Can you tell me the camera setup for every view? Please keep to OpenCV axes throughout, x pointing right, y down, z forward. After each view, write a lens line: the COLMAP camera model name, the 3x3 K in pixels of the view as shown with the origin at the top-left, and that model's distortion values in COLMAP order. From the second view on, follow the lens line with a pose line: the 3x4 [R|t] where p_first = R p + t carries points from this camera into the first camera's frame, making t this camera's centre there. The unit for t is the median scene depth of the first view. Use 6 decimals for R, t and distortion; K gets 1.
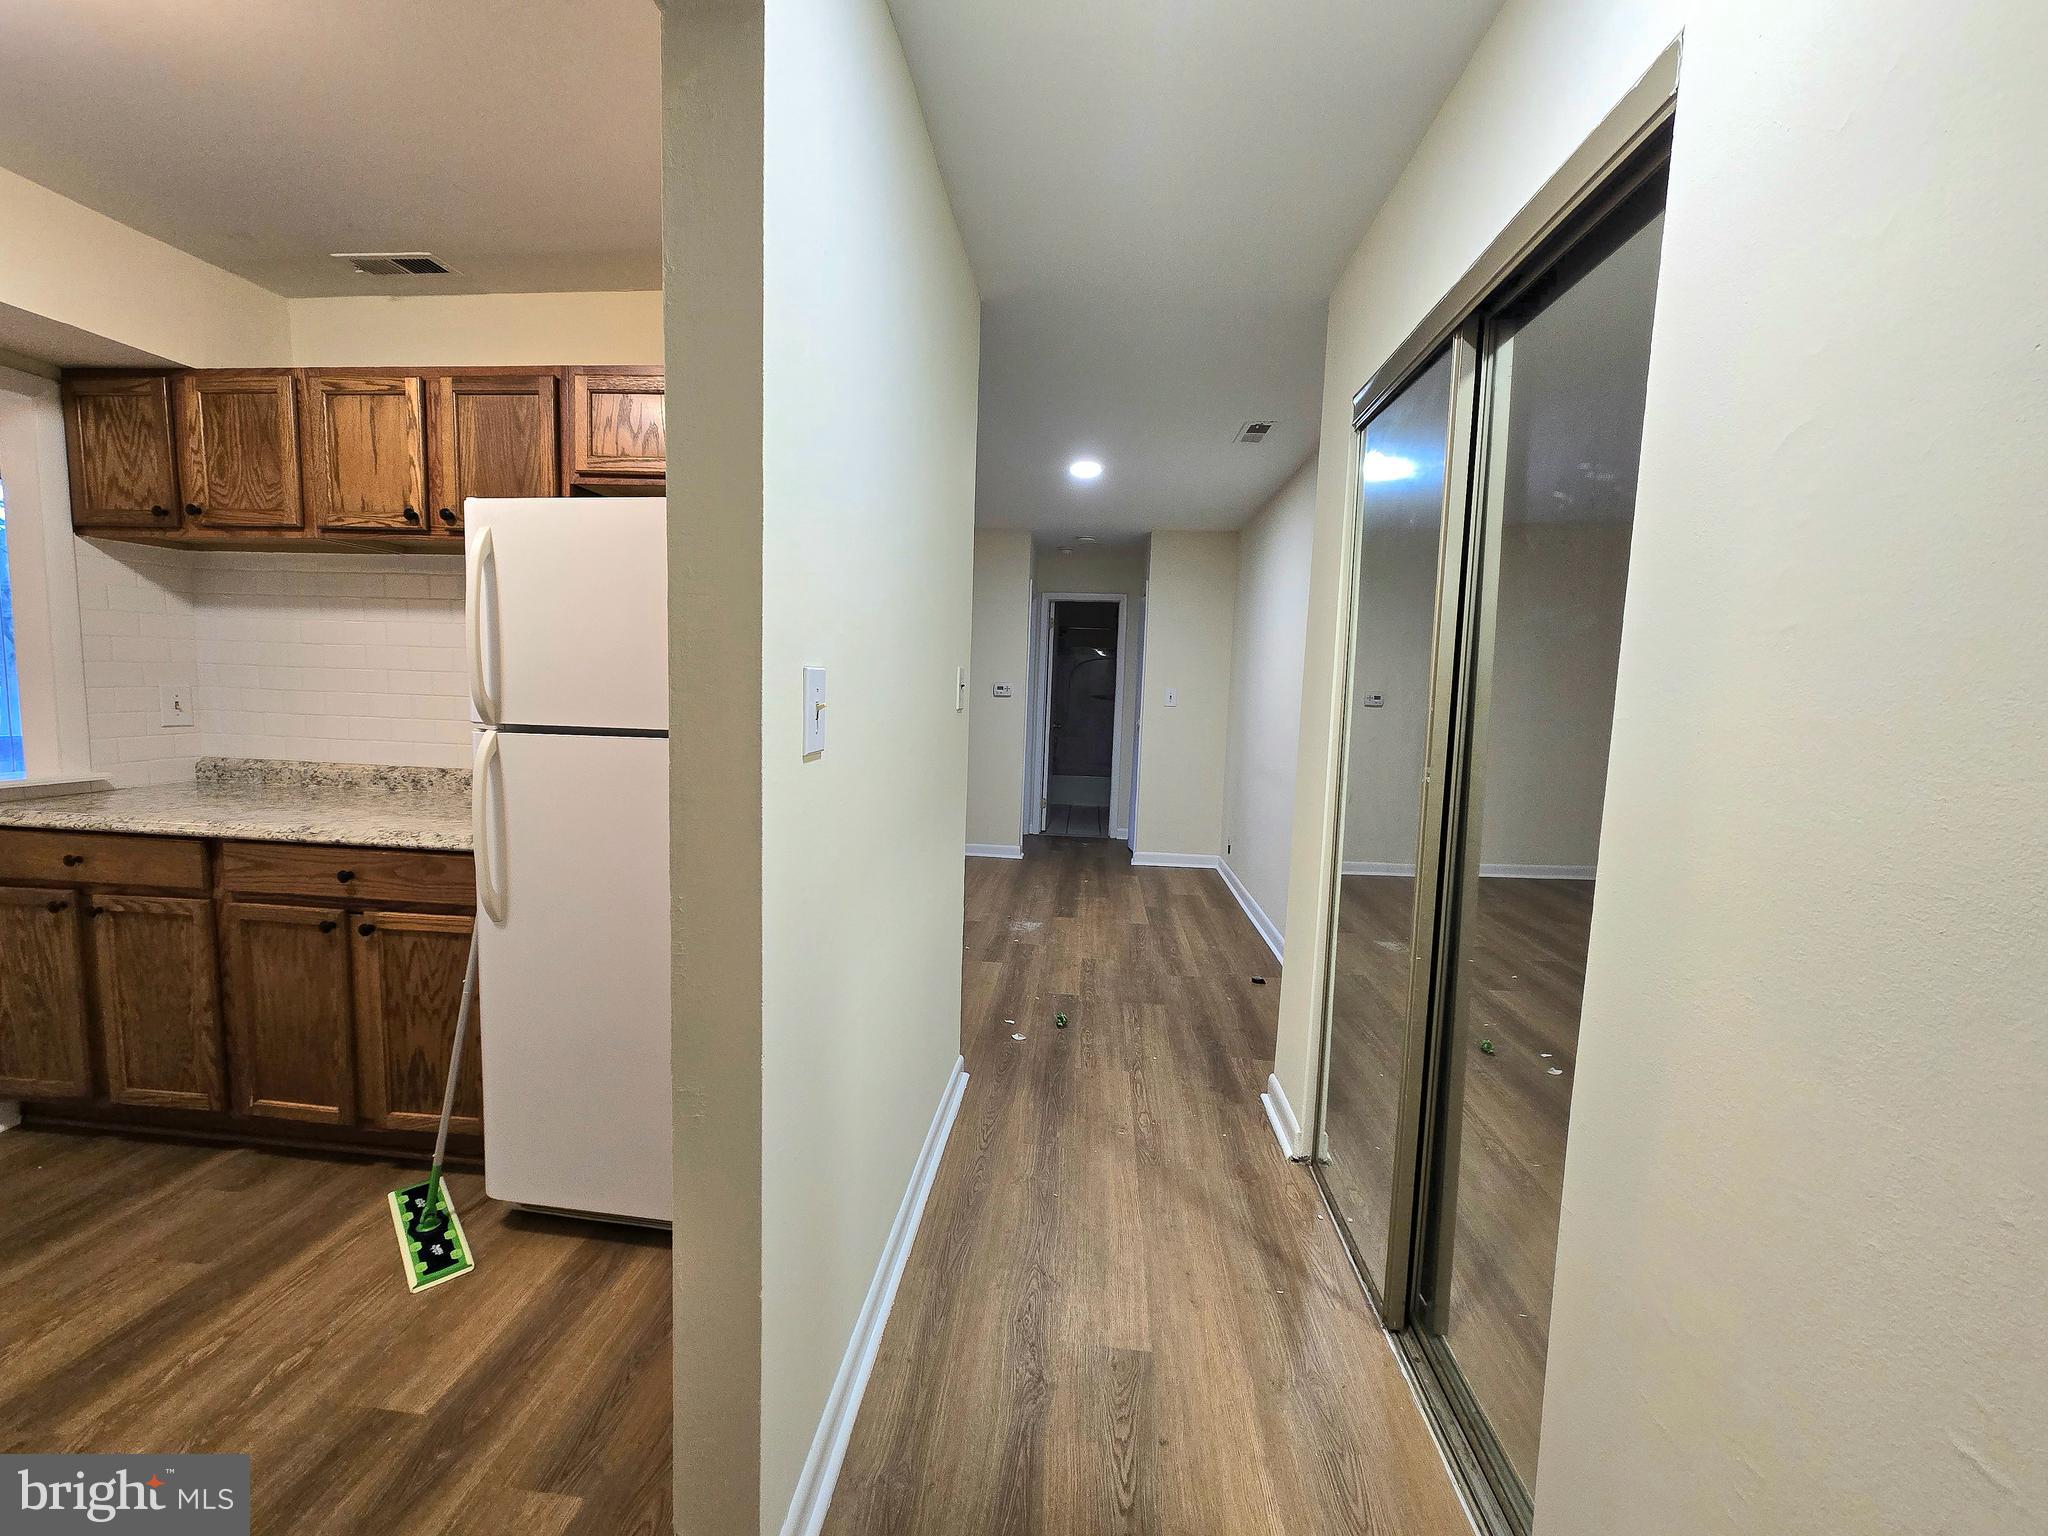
lens RADIAL K [[830.7, 0, 1015.0], [0, 830.7, 771.3], [0, 0, 1]] dist [0.003202, 0.000657]
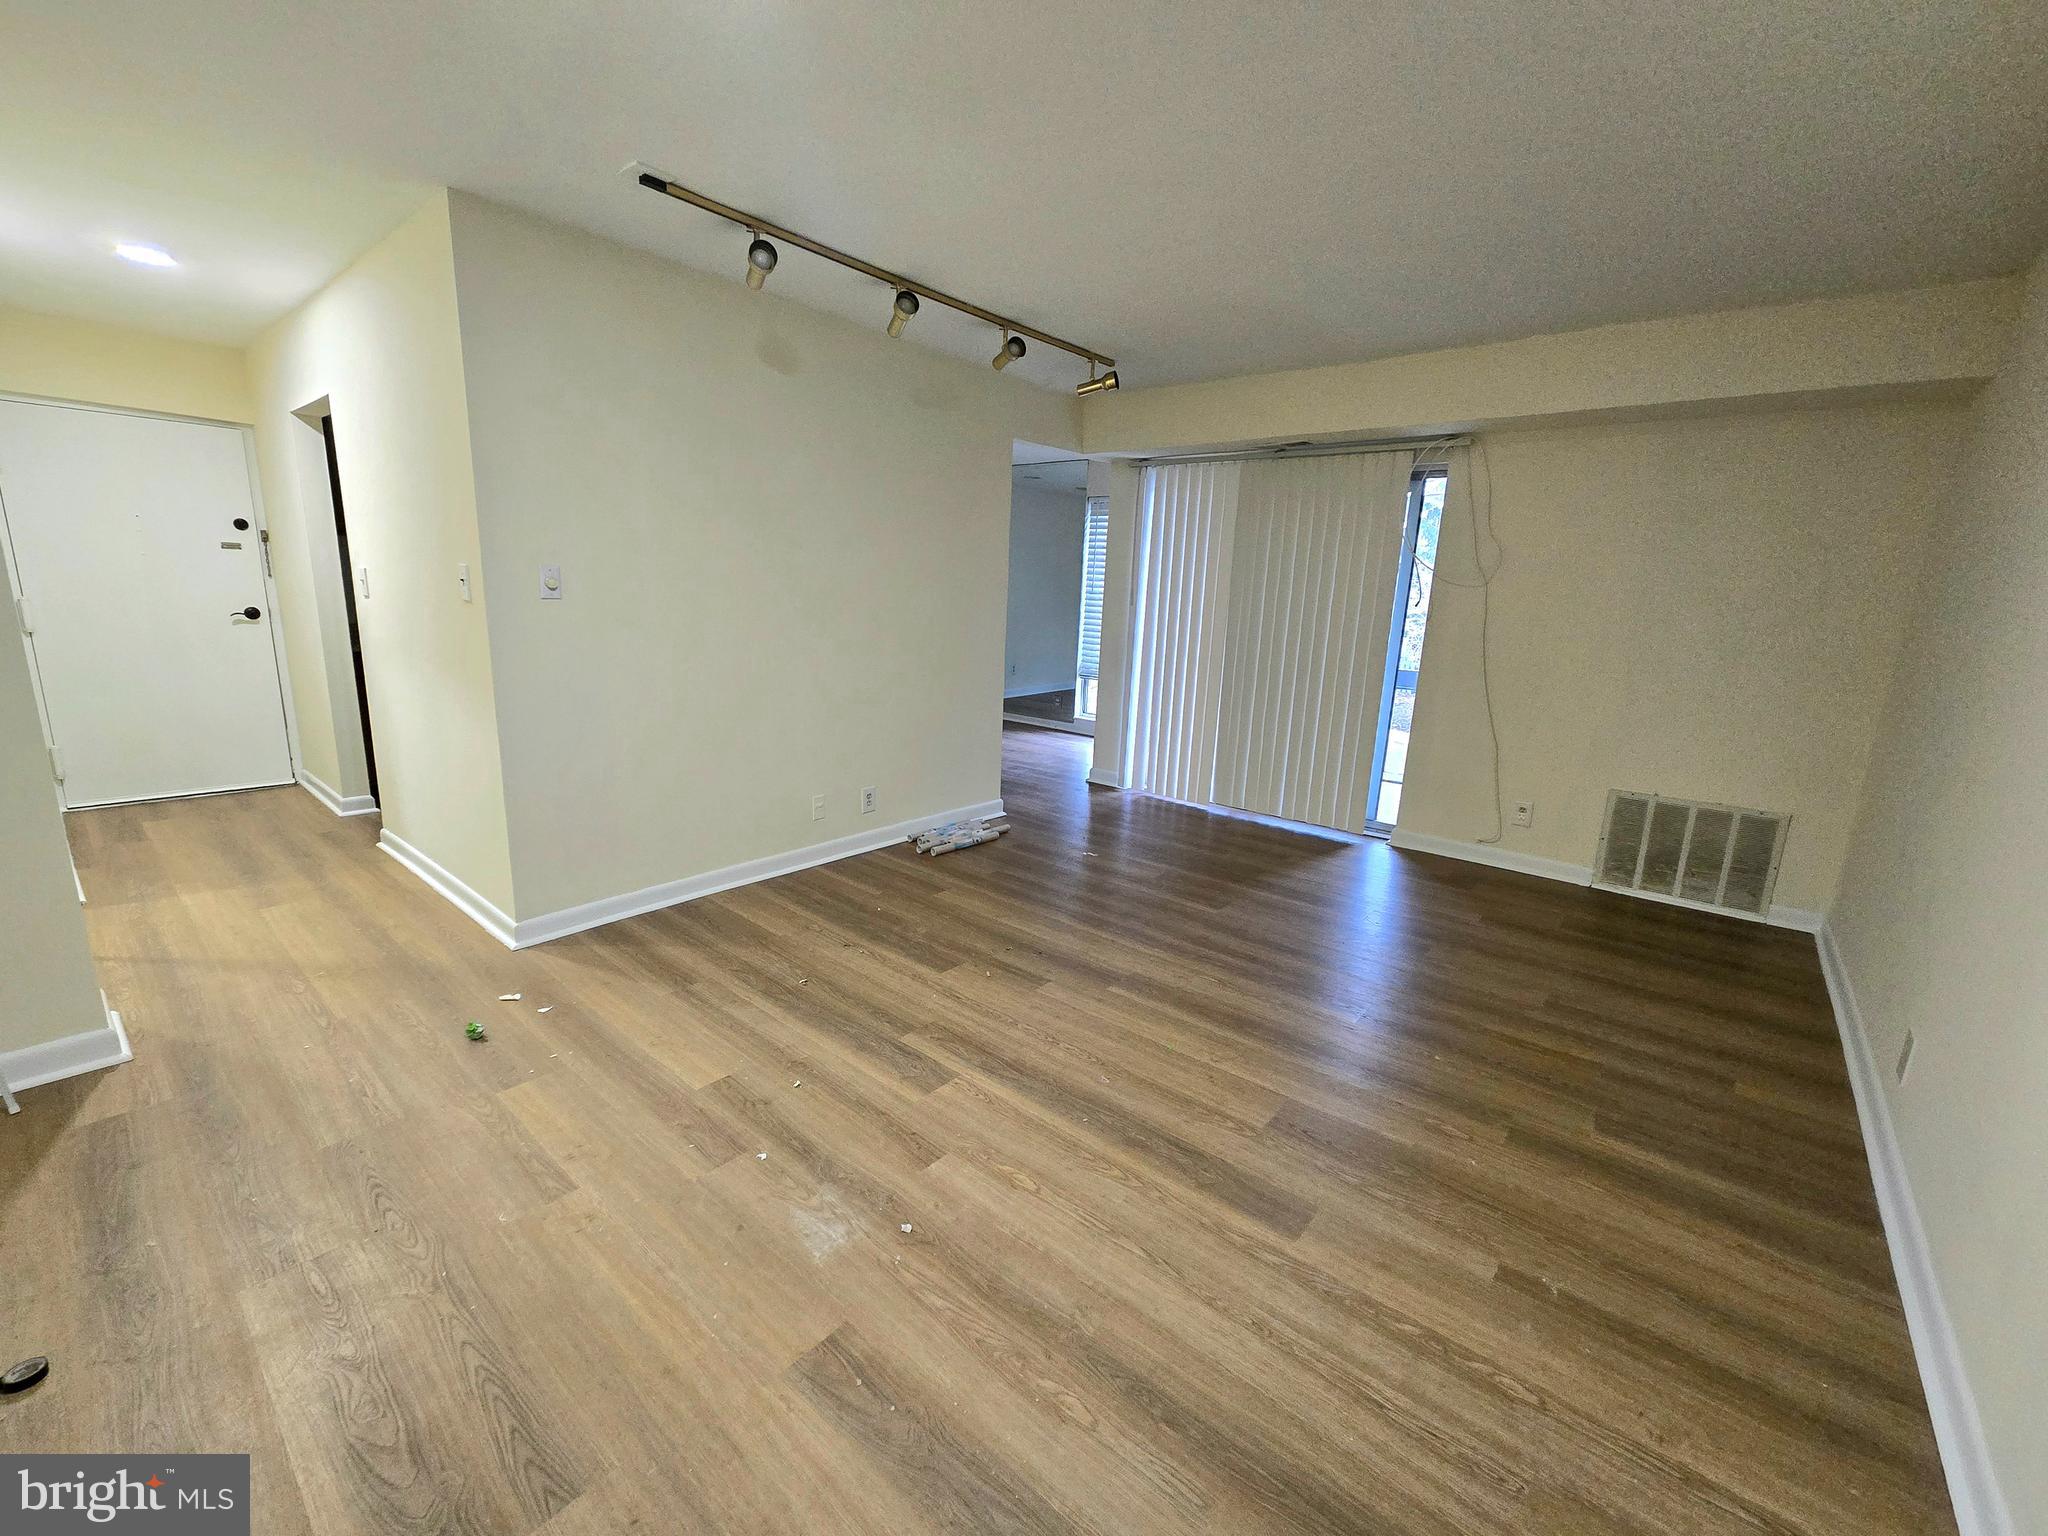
lens RADIAL K [[830.7, 0, 1033.6], [0, 830.7, 762.5], [0, 0, 1]] dist [0.003202, 0.000657]
pose [[-0.552317, 0.119280, -0.825057, 0.108739], [-0.143417, 0.961359, 0.234992, -0.057107], [0.821205, 0.248117, -0.513868, 0.507046]]
